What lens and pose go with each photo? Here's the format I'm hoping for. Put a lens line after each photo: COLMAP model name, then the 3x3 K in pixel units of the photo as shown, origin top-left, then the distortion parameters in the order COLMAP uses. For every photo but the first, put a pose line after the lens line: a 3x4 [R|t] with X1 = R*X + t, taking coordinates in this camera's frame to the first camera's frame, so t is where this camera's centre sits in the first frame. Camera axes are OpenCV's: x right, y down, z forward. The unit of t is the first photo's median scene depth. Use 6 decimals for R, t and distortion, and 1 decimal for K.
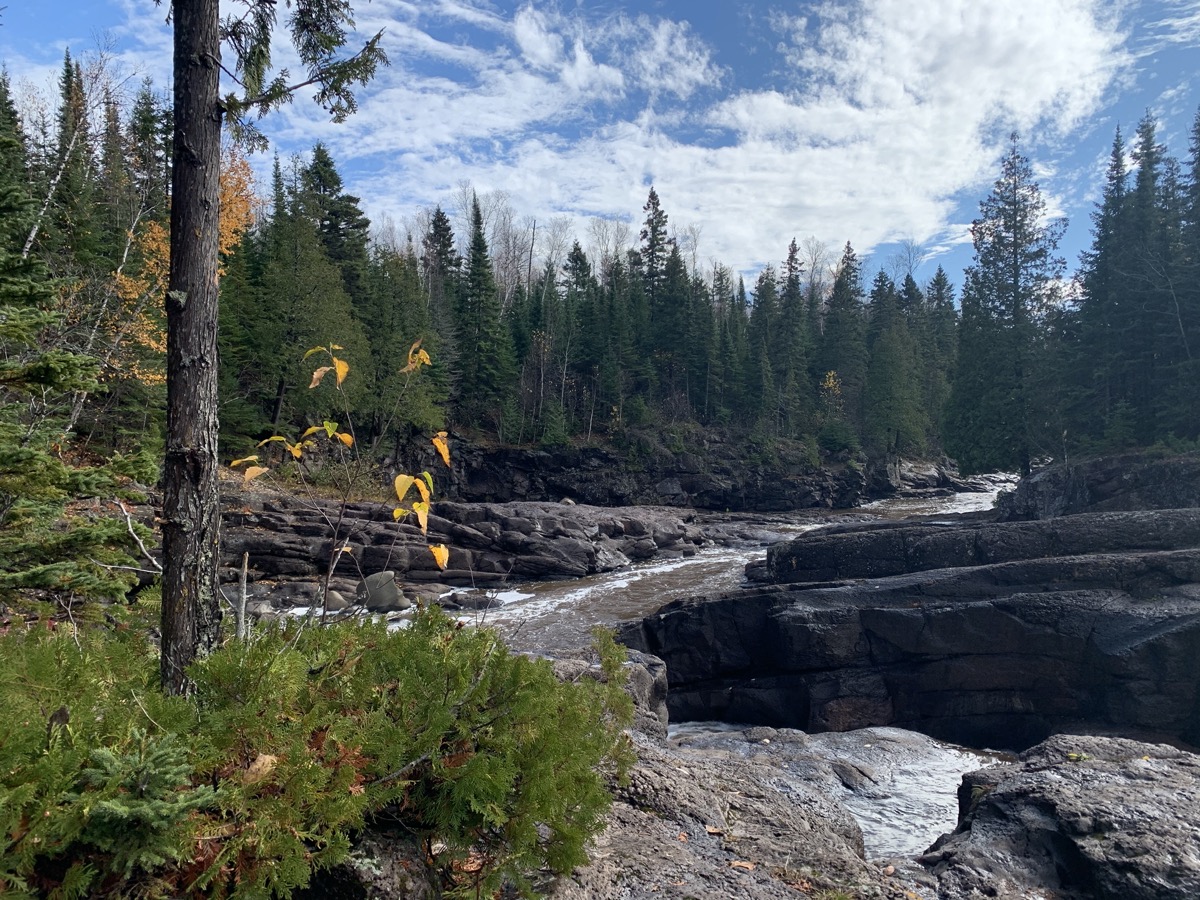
lens RADIAL K [[928.3, 0, 579.4], [0, 928.3, 449.0], [0, 0, 1]] dist [0.066400, -0.074245]
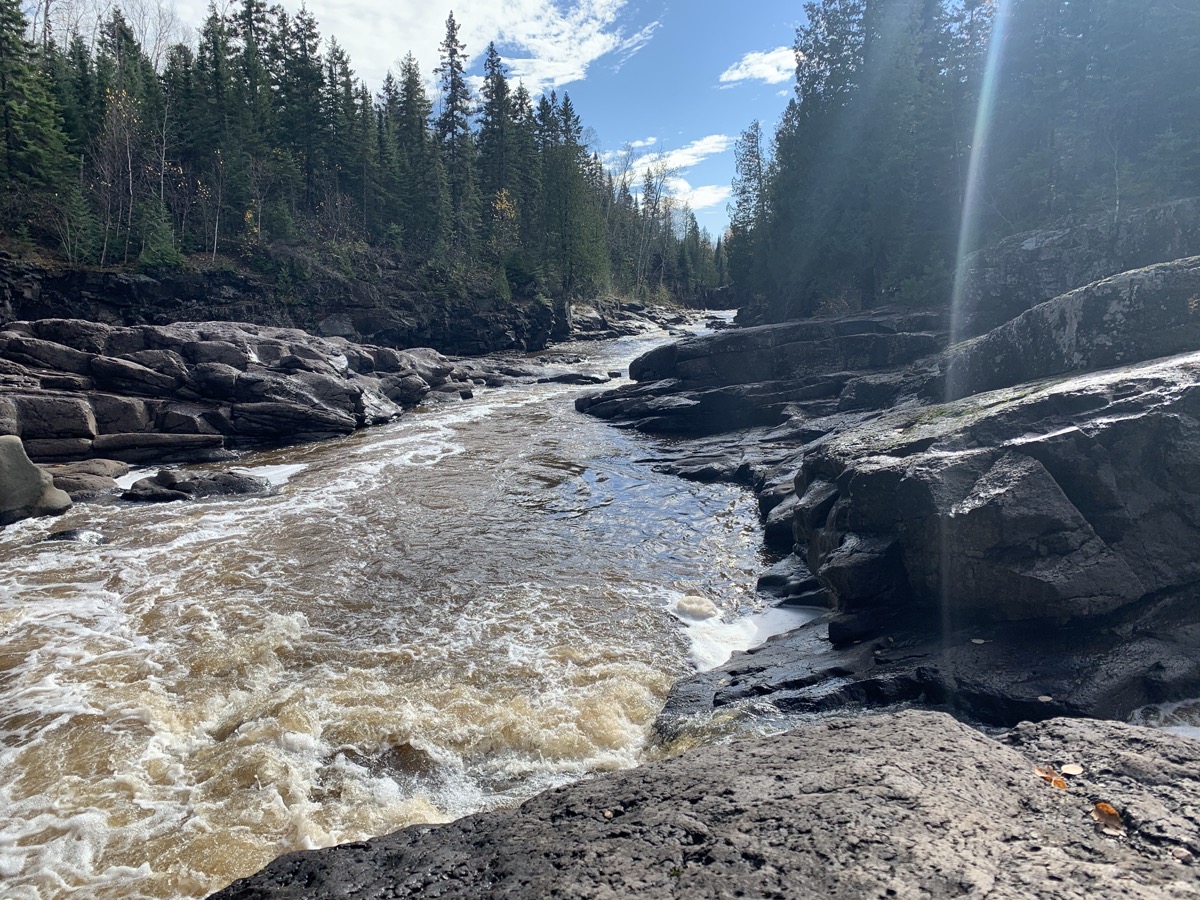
lens RADIAL K [[928.3, 0, 579.4], [0, 928.3, 449.0], [0, 0, 1]] dist [0.066400, -0.074245]
pose [[0.880836, -0.074546, 0.467515, -0.089569], [0.012787, 0.990911, 0.133910, 0.040707], [-0.473248, -0.111974, 0.873784, 0.236884]]
